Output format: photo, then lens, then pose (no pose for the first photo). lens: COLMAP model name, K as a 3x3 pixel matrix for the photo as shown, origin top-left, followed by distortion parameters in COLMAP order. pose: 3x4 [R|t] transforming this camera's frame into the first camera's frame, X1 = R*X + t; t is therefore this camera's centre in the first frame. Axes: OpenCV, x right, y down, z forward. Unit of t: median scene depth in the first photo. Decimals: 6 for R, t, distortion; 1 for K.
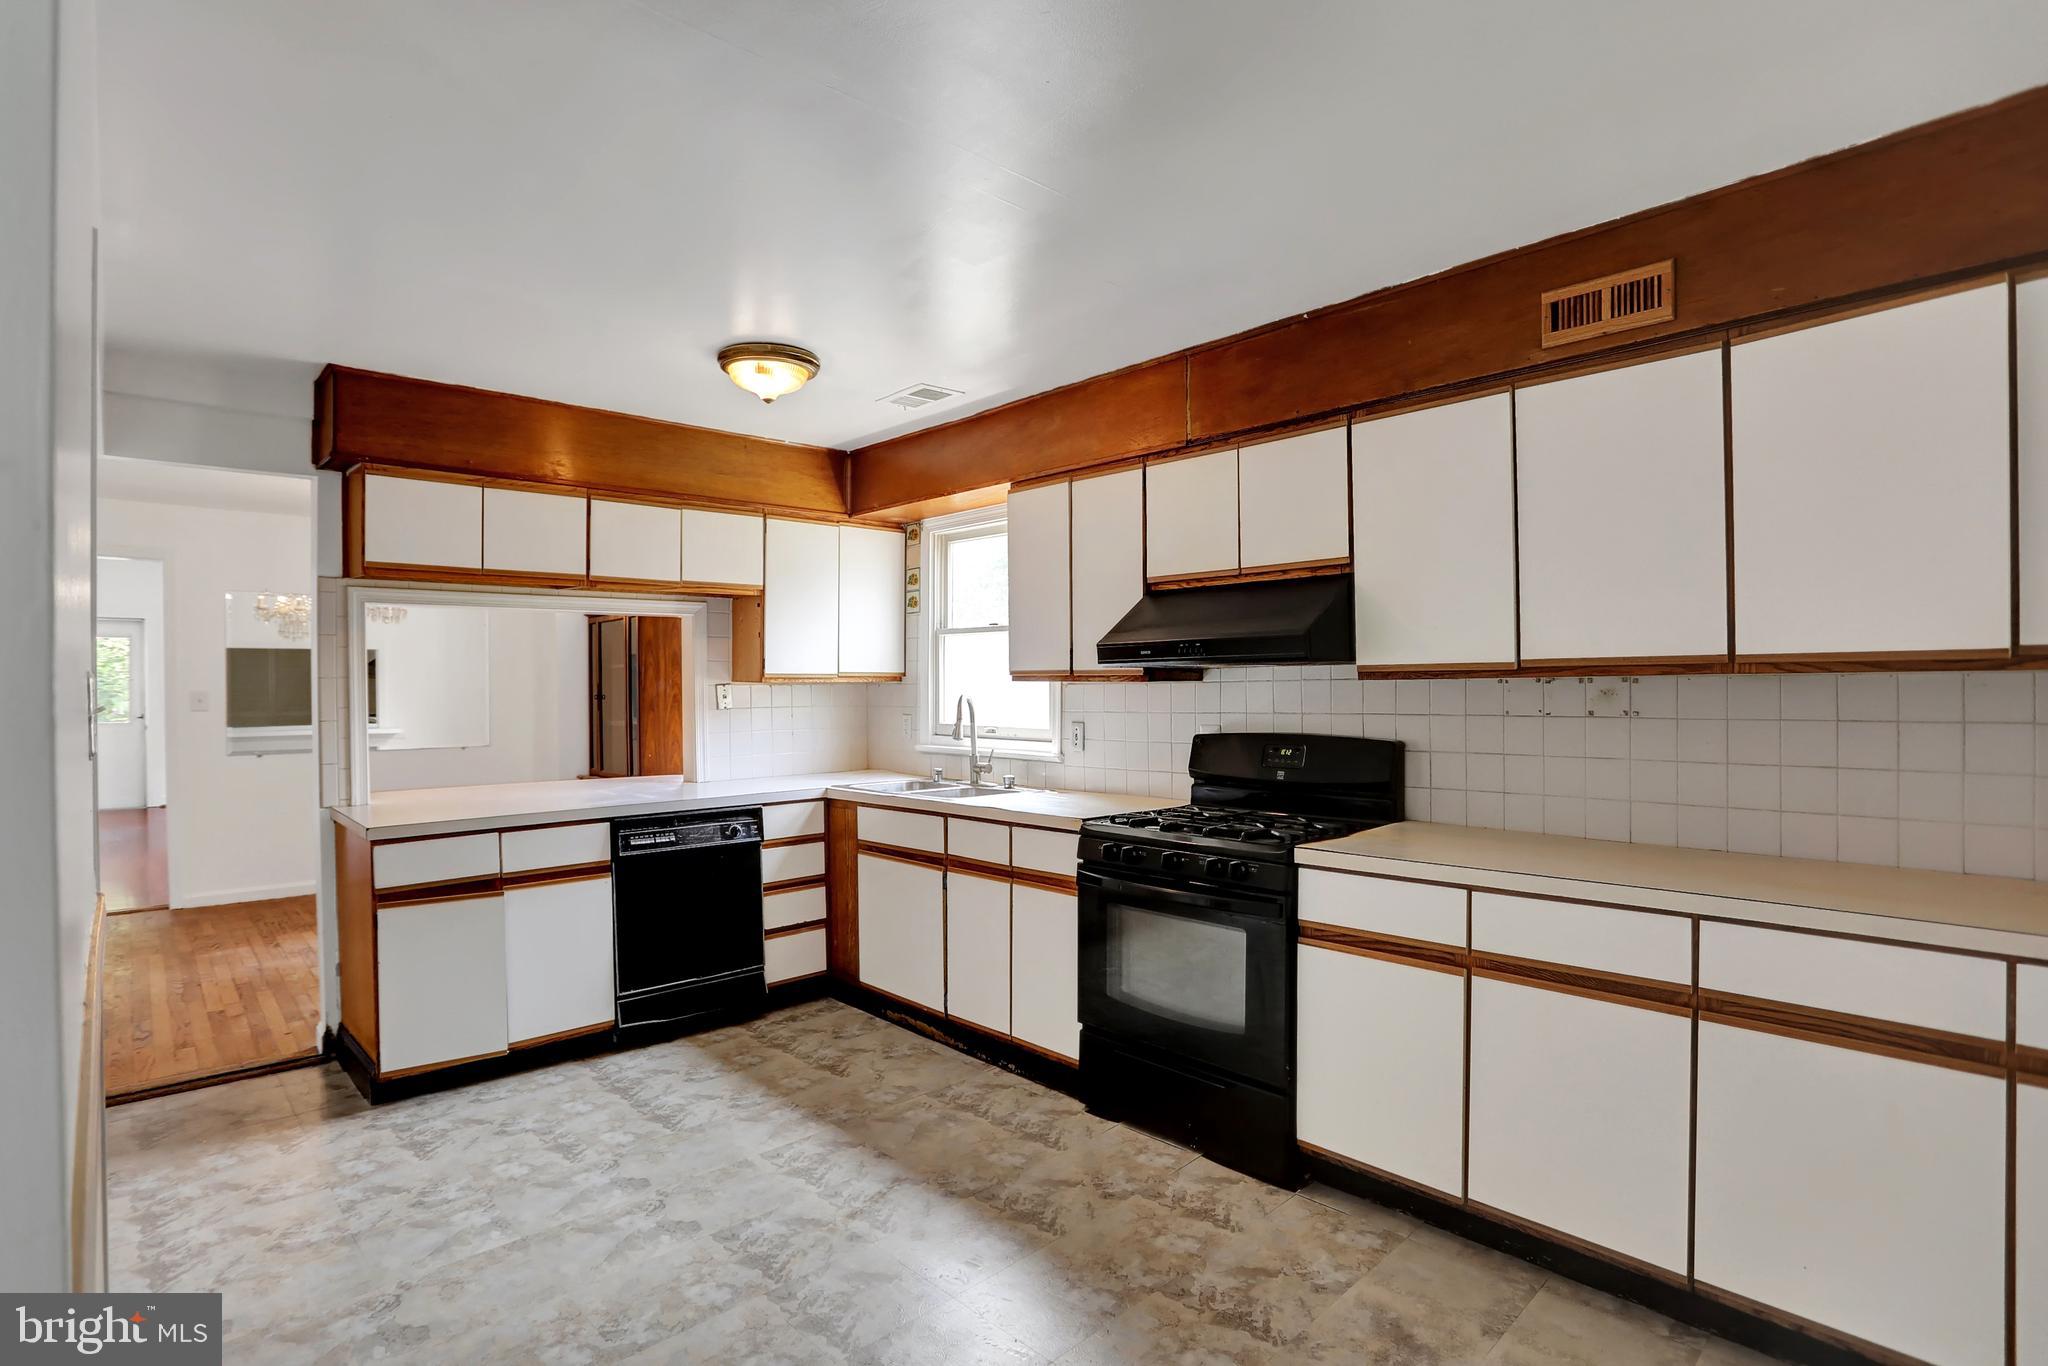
lens RADIAL K [[985.9, 0, 1045.4], [0, 985.9, 681.6], [0, 0, 1]] dist [-0.050758, 0.005306]
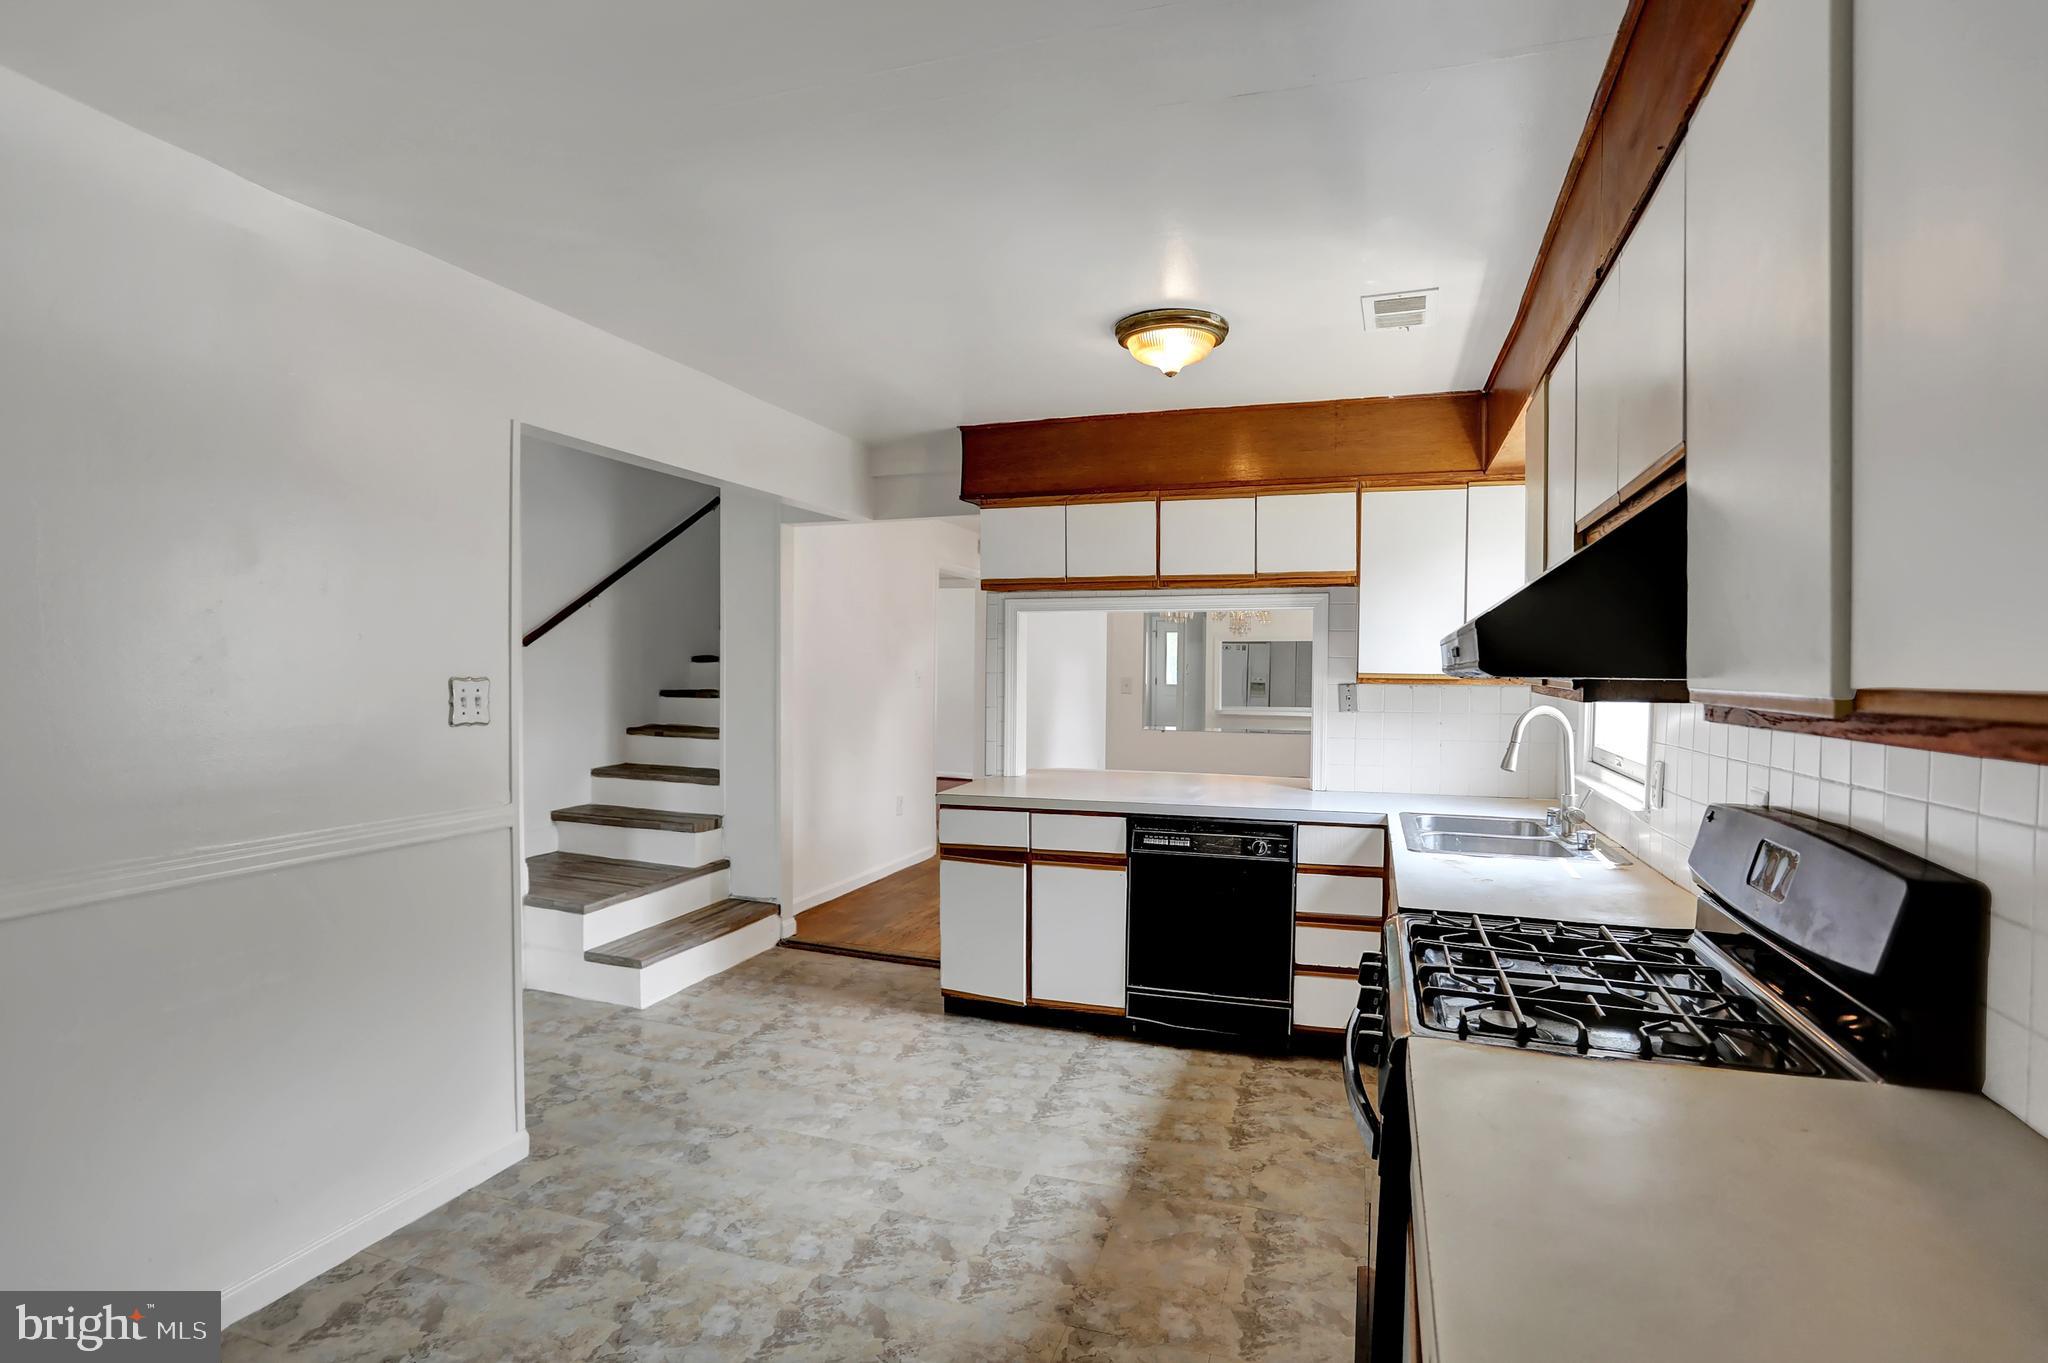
lens RADIAL K [[985.9, 0, 1041.6], [0, 985.9, 683.5], [0, 0, 1]] dist [-0.050758, 0.005306]
pose [[0.458933, 0.006141, -0.888450, 0.439288], [-0.006120, 0.999974, 0.003751, -0.001645], [0.888450, 0.003716, 0.458958, 0.438224]]
